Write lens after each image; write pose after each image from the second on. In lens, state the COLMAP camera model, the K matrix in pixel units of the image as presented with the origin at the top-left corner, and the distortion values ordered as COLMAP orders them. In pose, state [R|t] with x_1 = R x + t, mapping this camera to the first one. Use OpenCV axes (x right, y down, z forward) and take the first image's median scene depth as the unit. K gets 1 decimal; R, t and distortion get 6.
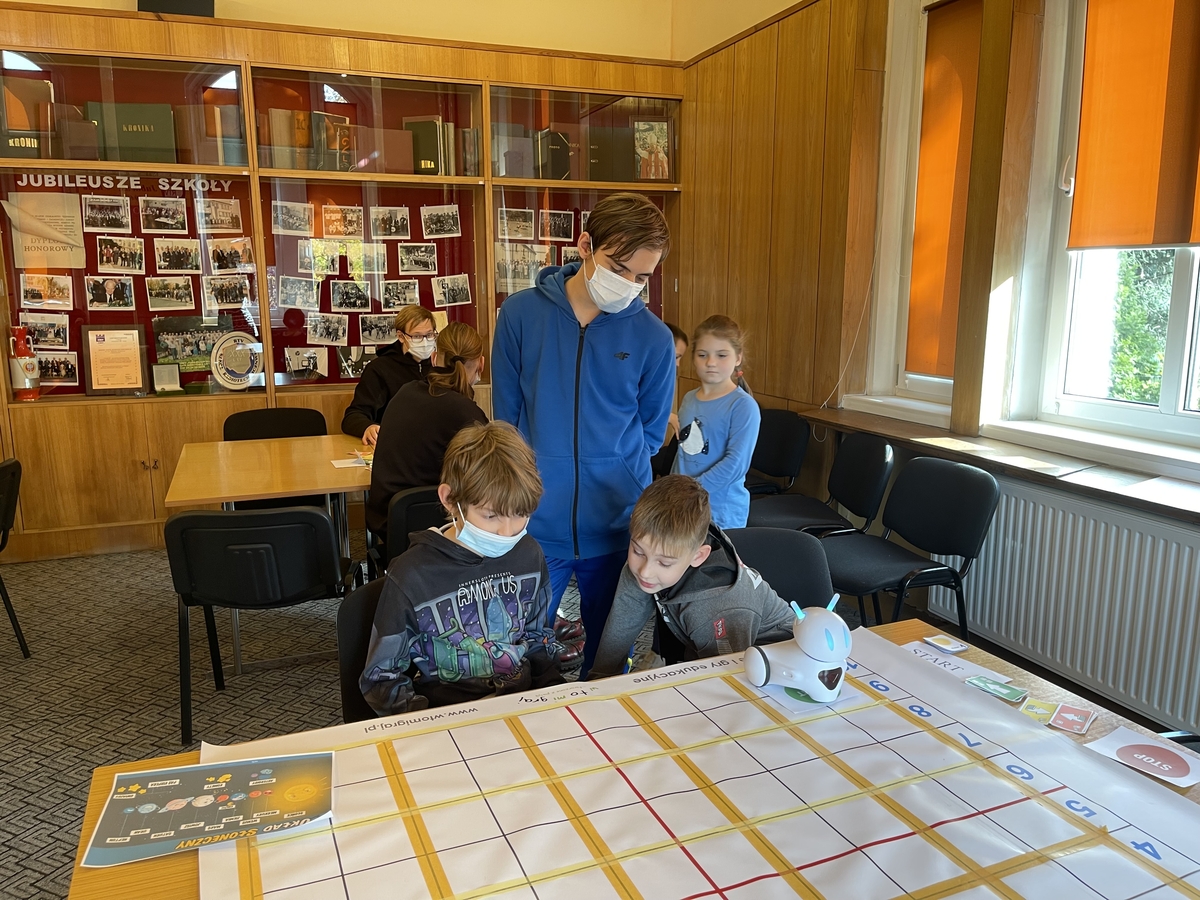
lens RADIAL K [[912.4, 0, 603.9], [0, 912.4, 447.4], [0, 0, 1]] dist [0.011466, -0.016779]
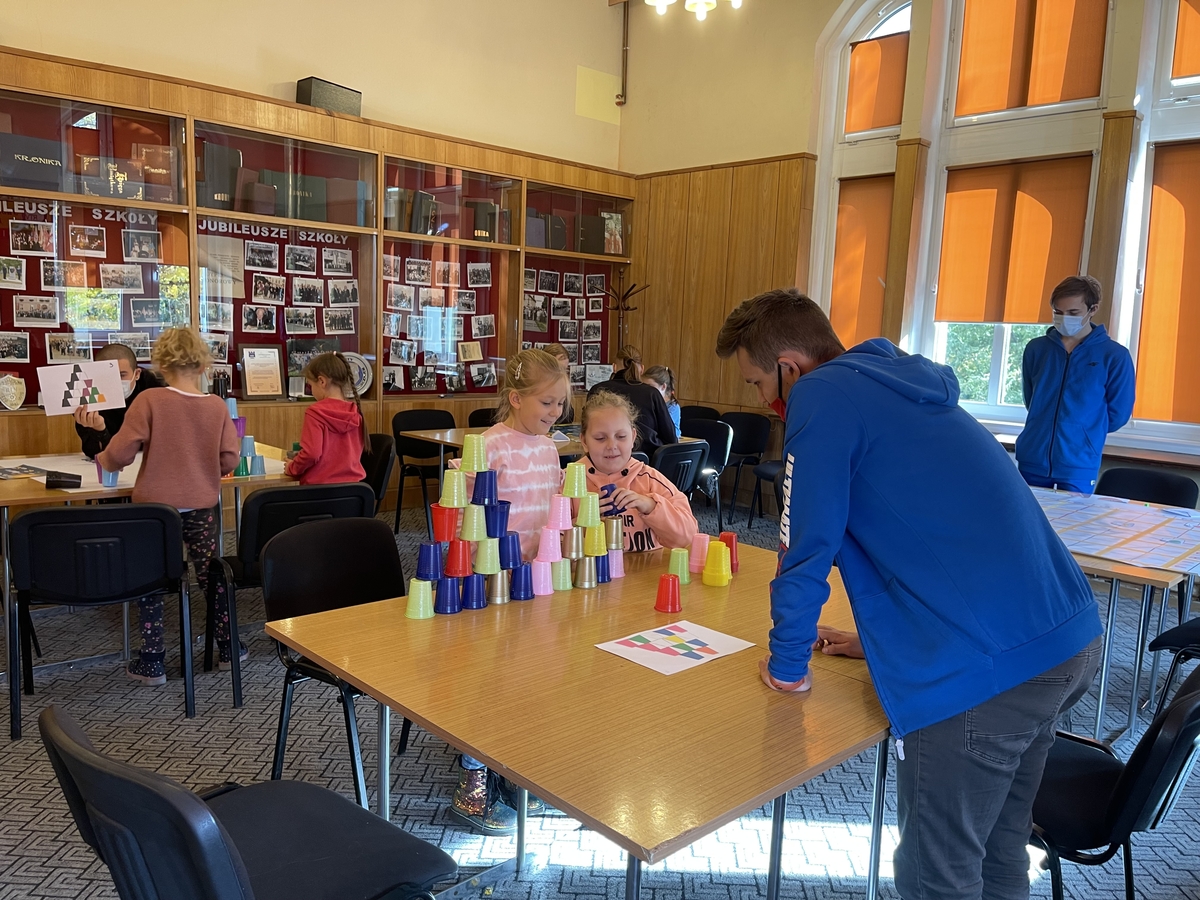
lens RADIAL K [[912.4, 0, 594.3], [0, 912.4, 451.6], [0, 0, 1]] dist [0.011466, -0.016779]
pose [[0.923537, -0.012938, 0.383291, -0.592022], [0.027810, 0.999059, -0.033283, 0.066742], [-0.382499, 0.041398, 0.923028, -0.319154]]
